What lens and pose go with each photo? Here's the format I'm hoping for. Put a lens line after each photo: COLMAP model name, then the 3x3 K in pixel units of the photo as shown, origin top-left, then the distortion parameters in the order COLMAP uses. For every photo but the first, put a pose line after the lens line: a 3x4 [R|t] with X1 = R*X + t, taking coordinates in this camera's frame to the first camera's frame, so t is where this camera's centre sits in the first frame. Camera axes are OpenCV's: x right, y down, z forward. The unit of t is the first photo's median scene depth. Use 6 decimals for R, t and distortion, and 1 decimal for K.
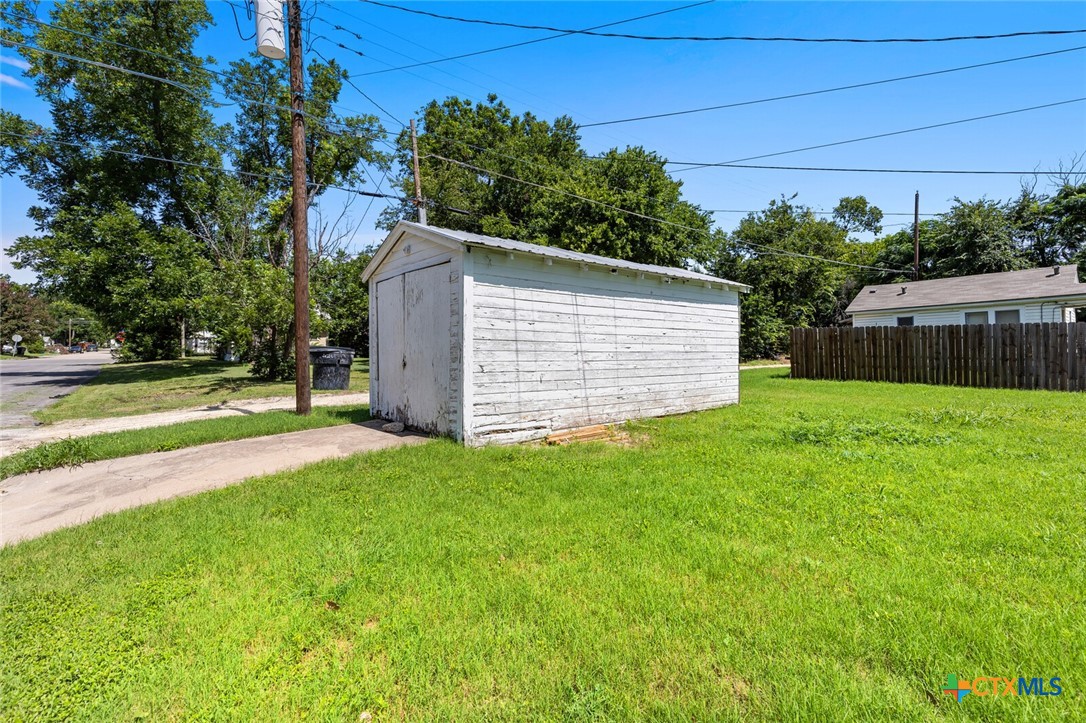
lens RADIAL K [[493.4, 0, 543.0], [0, 493.4, 361.5], [0, 0, 1]] dist [0.004534, 0.000121]
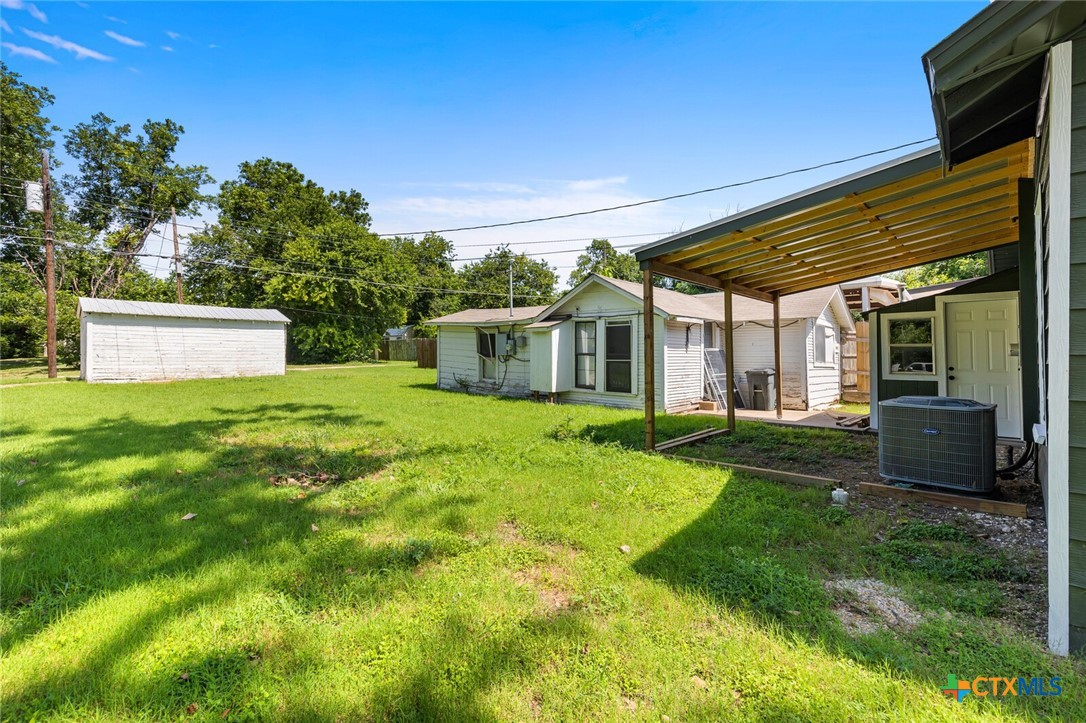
lens RADIAL K [[499.3, 0, 542.5], [0, 499.3, 366.5], [0, 0, 1]] dist [0.001356, -0.000110]
pose [[0.992593, 0.004121, 0.121415, 0.425749], [-0.004517, 0.999985, 0.002985, 0.011627], [-0.121401, -0.003511, 0.992597, -0.440911]]
